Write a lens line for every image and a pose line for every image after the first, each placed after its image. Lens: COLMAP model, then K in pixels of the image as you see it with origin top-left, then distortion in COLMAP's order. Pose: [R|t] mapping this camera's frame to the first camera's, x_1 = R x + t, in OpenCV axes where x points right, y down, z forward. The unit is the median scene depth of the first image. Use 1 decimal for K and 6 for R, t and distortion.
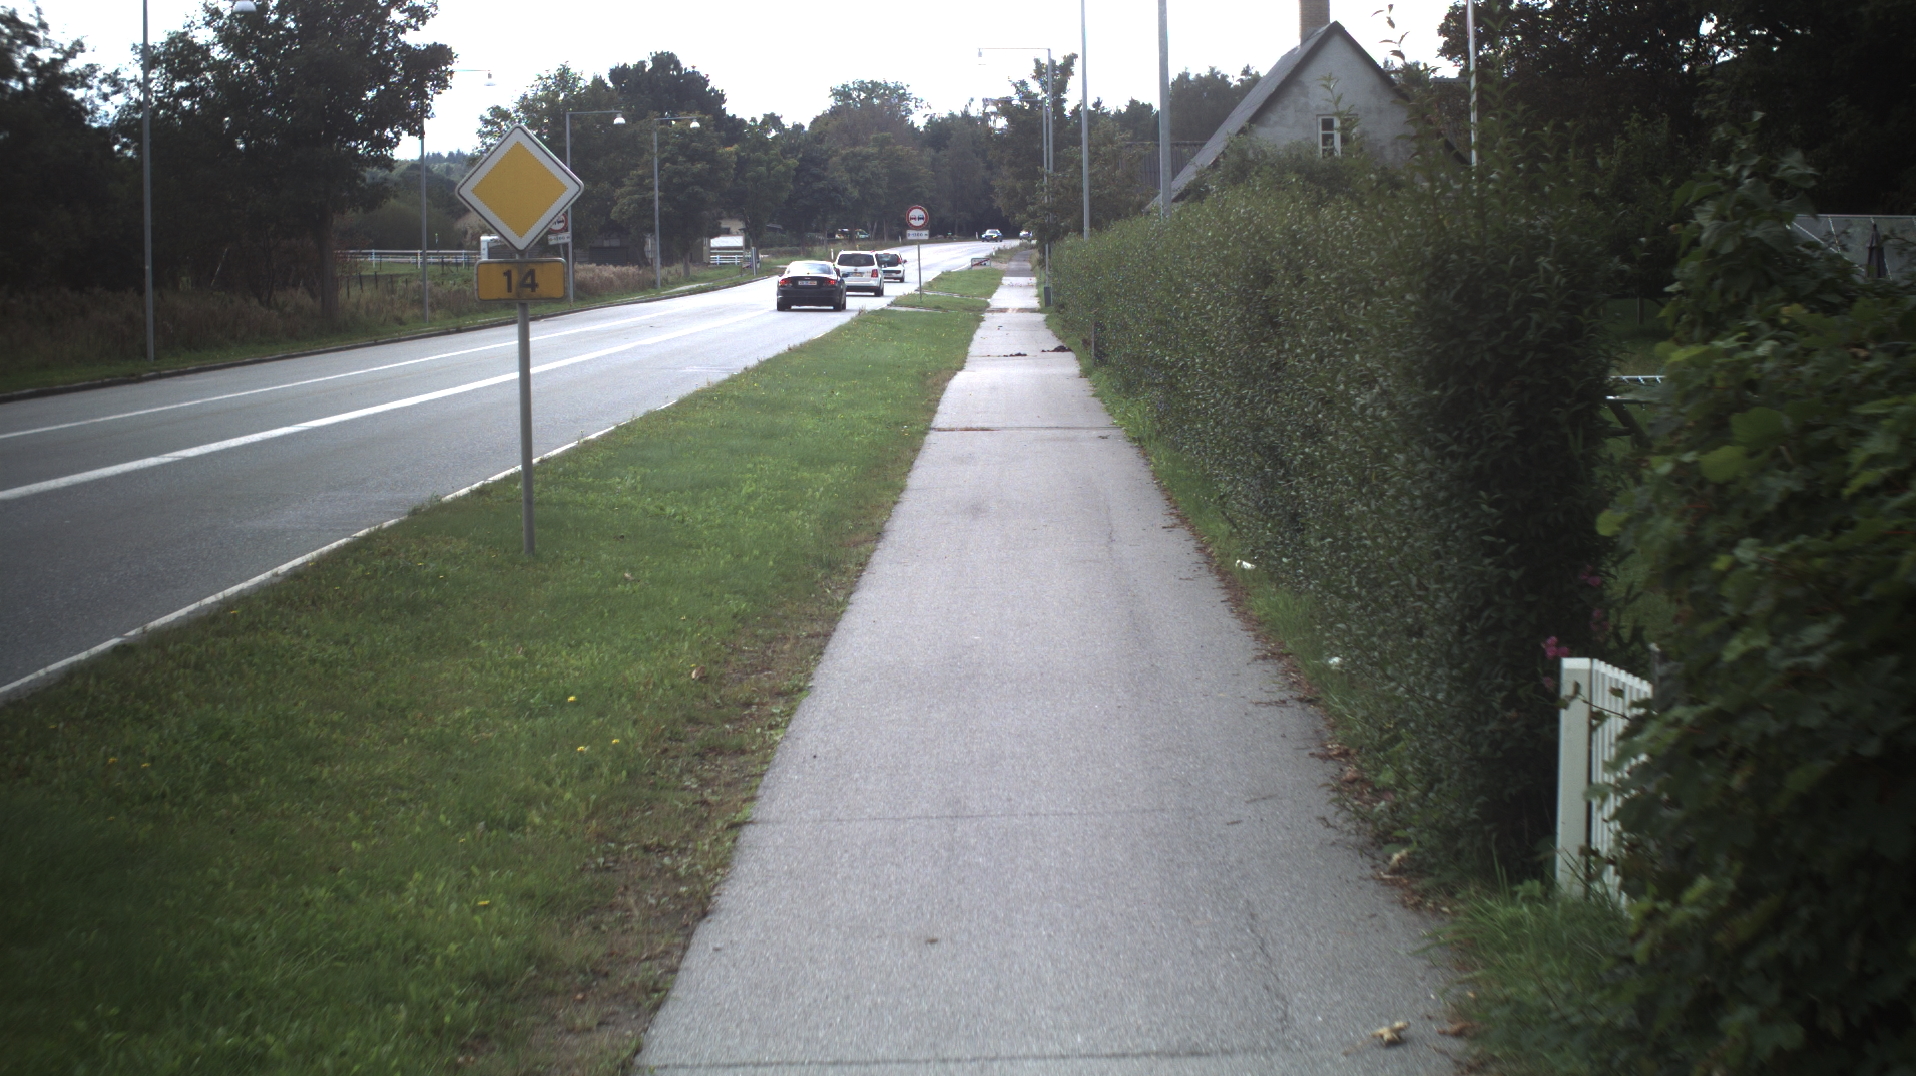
lens RADIAL K [[7065.8, 0, 954.6], [0, 7065.8, 547.1], [0, 0, 1]] dist [-0.132461, 0.000000]
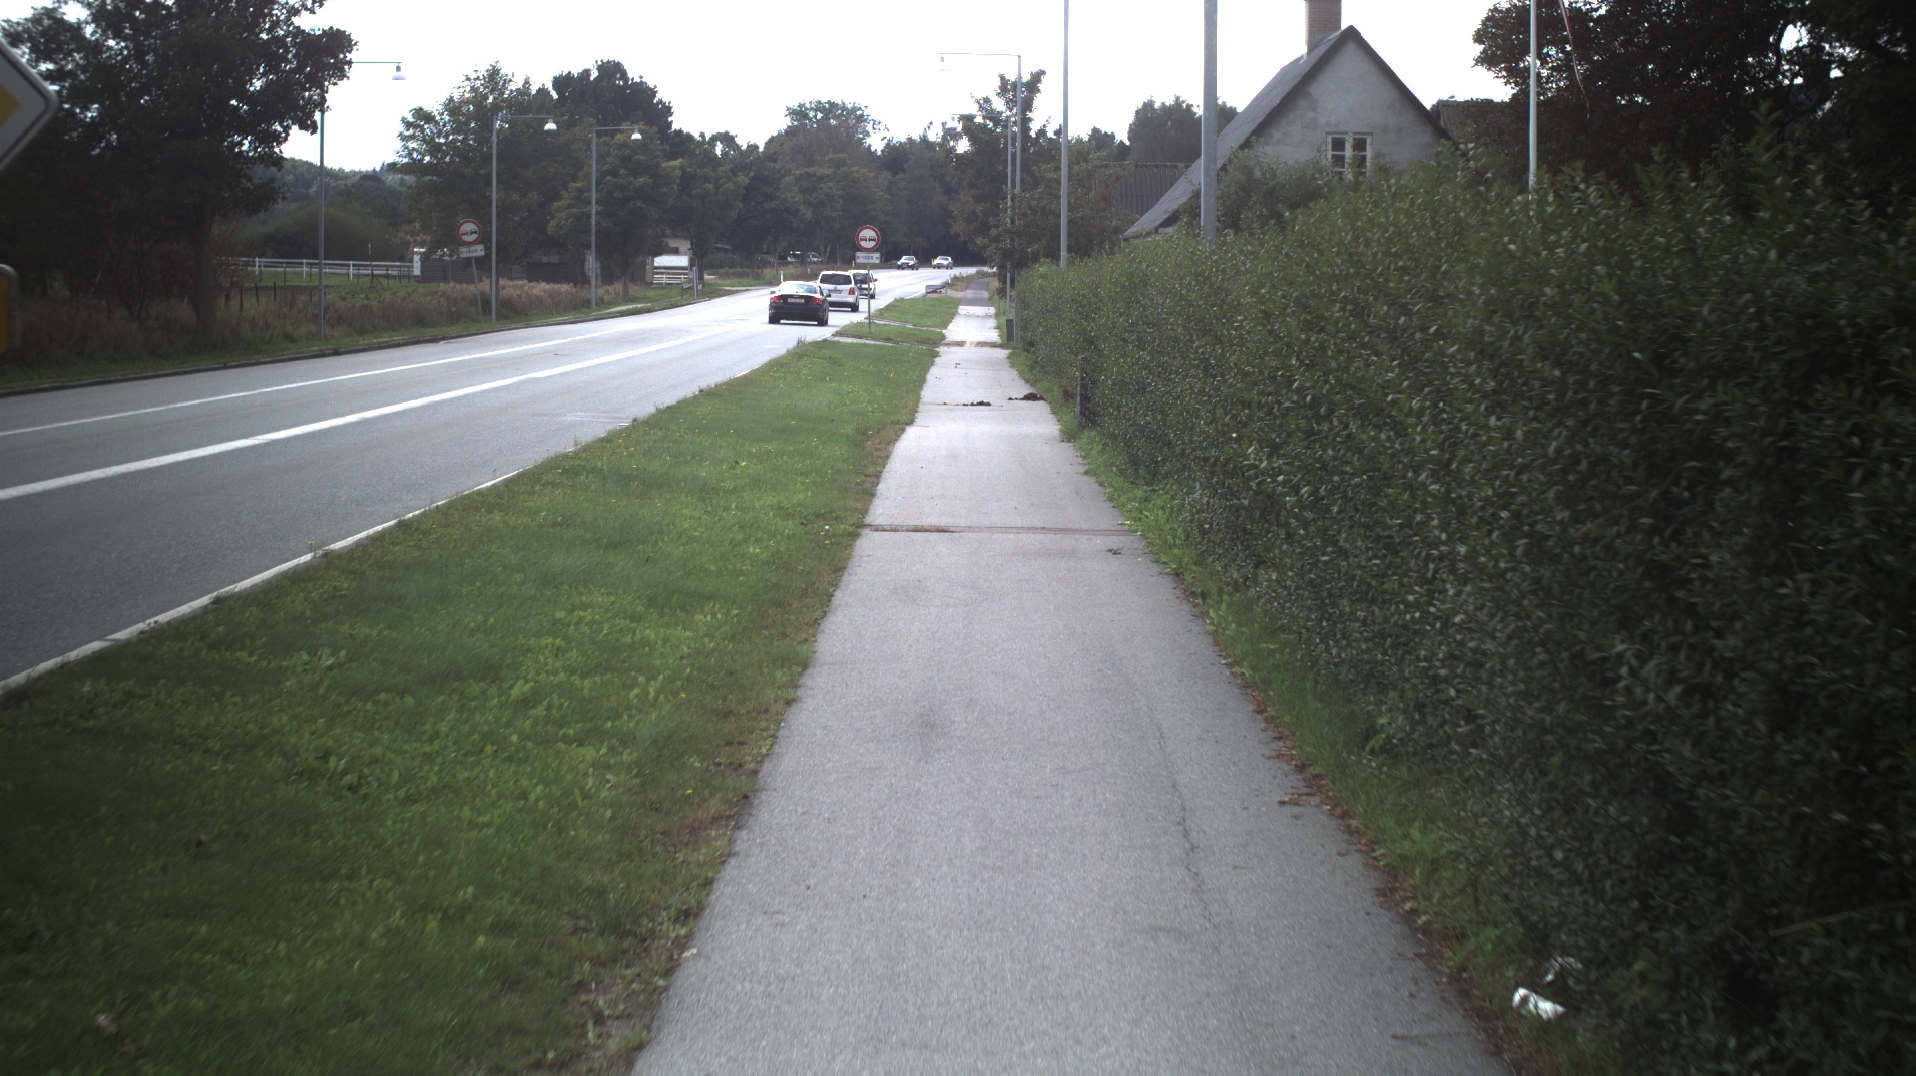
lens RADIAL K [[7065.8, 0, 960.0], [0, 7065.8, 536.6], [0, 0, 1]] dist [-0.132461, 0.000000]
pose [[0.999602, 0.027007, 0.008155, 0.000159], [-0.026963, 0.999622, -0.005463, -0.004799], [-0.008299, 0.005241, 0.999952, 0.116819]]
